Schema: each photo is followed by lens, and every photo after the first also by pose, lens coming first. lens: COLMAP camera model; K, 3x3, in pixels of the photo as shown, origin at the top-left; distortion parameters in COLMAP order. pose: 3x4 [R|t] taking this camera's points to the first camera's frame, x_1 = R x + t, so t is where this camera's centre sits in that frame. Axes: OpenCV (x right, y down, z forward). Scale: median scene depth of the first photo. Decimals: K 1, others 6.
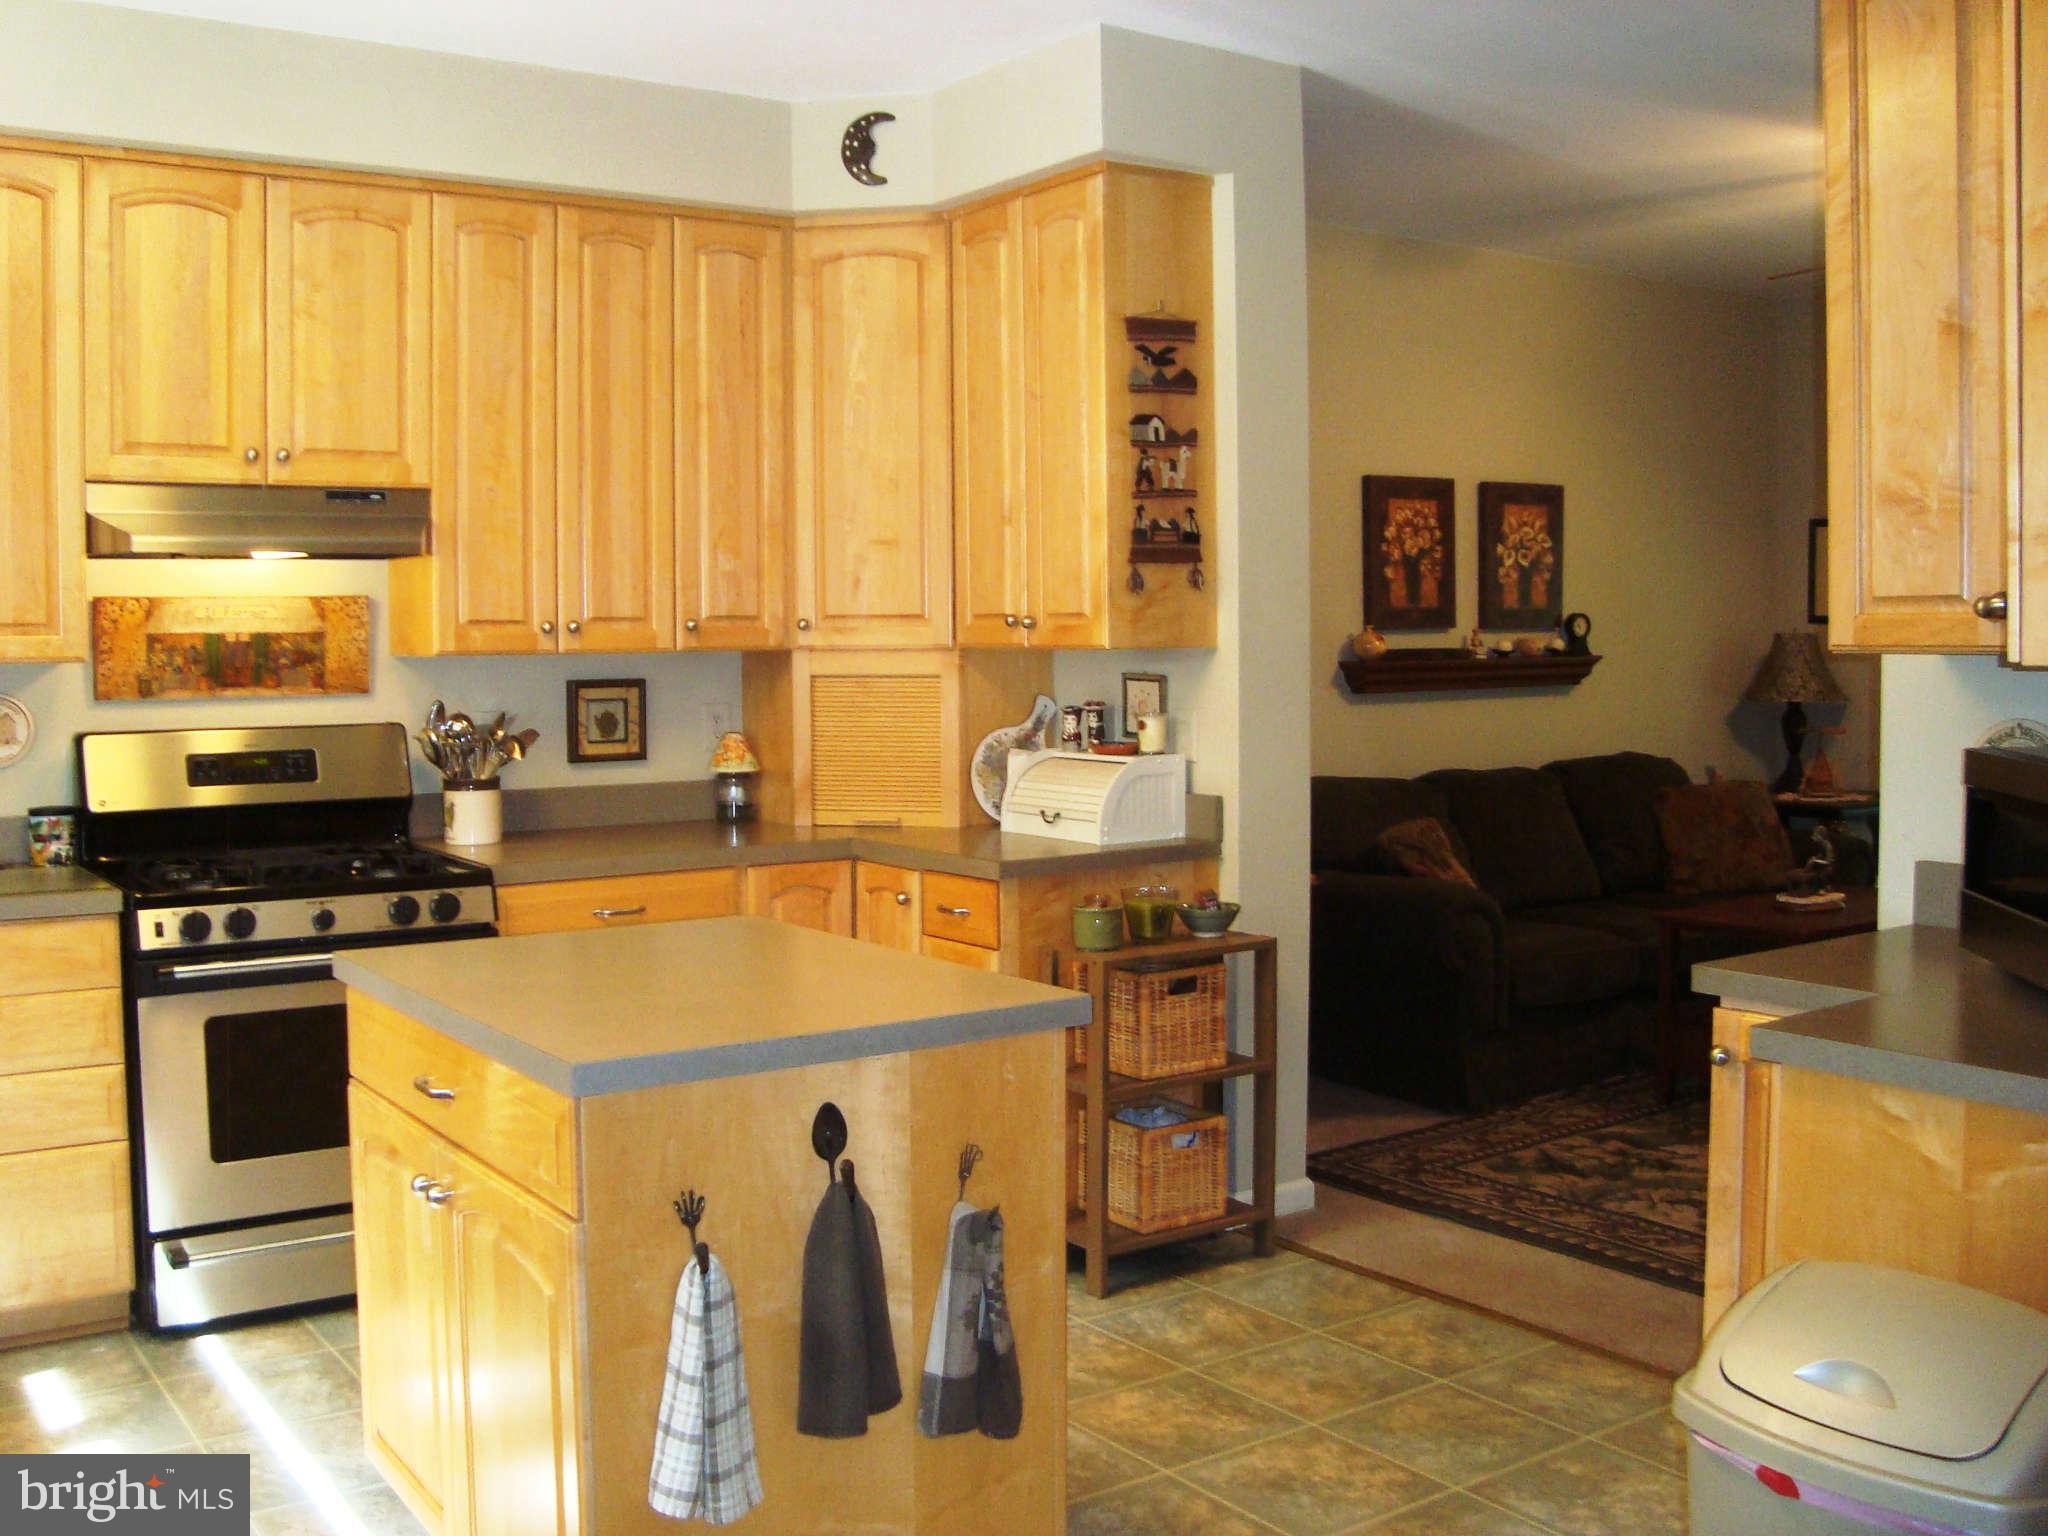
lens RADIAL K [[2023.3, 0, 1021.5], [0, 2023.3, 754.2], [0, 0, 1]] dist [-0.103691, 0.000000]
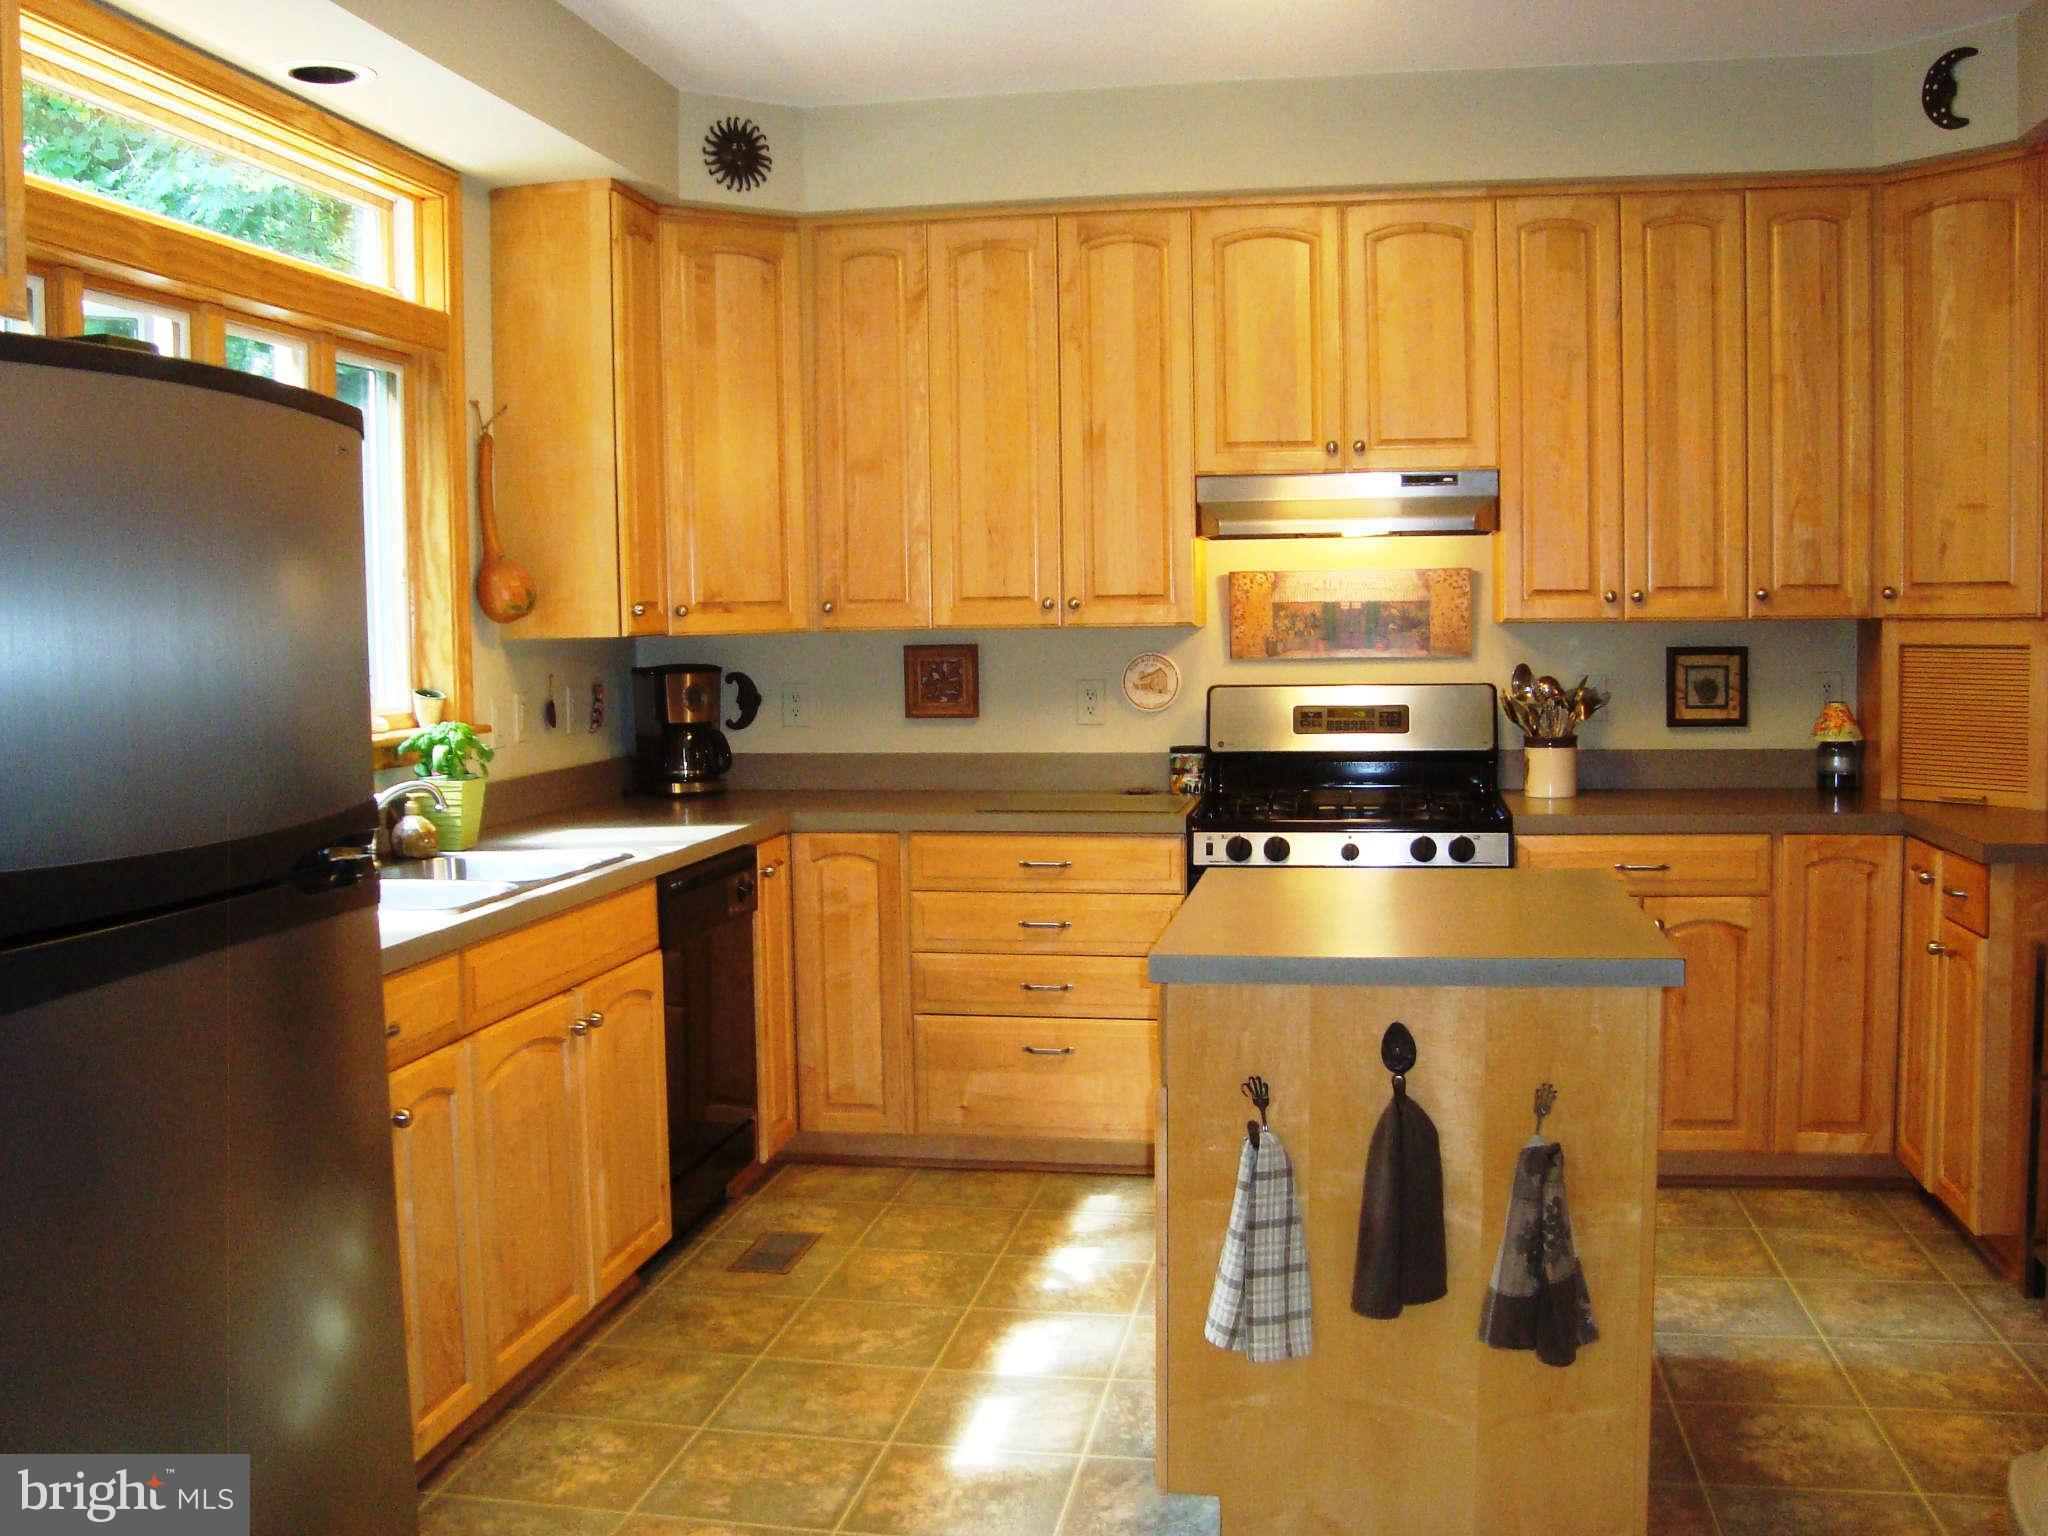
lens RADIAL K [[2023.3, 0, 1034.7], [0, 2023.3, 764.7], [0, 0, 1]] dist [-0.103691, 0.000000]
pose [[0.734541, 0.046804, -0.676948, 0.267624], [-0.031588, 0.998895, 0.034789, -0.001827], [0.677829, -0.004171, 0.735208, 0.019774]]
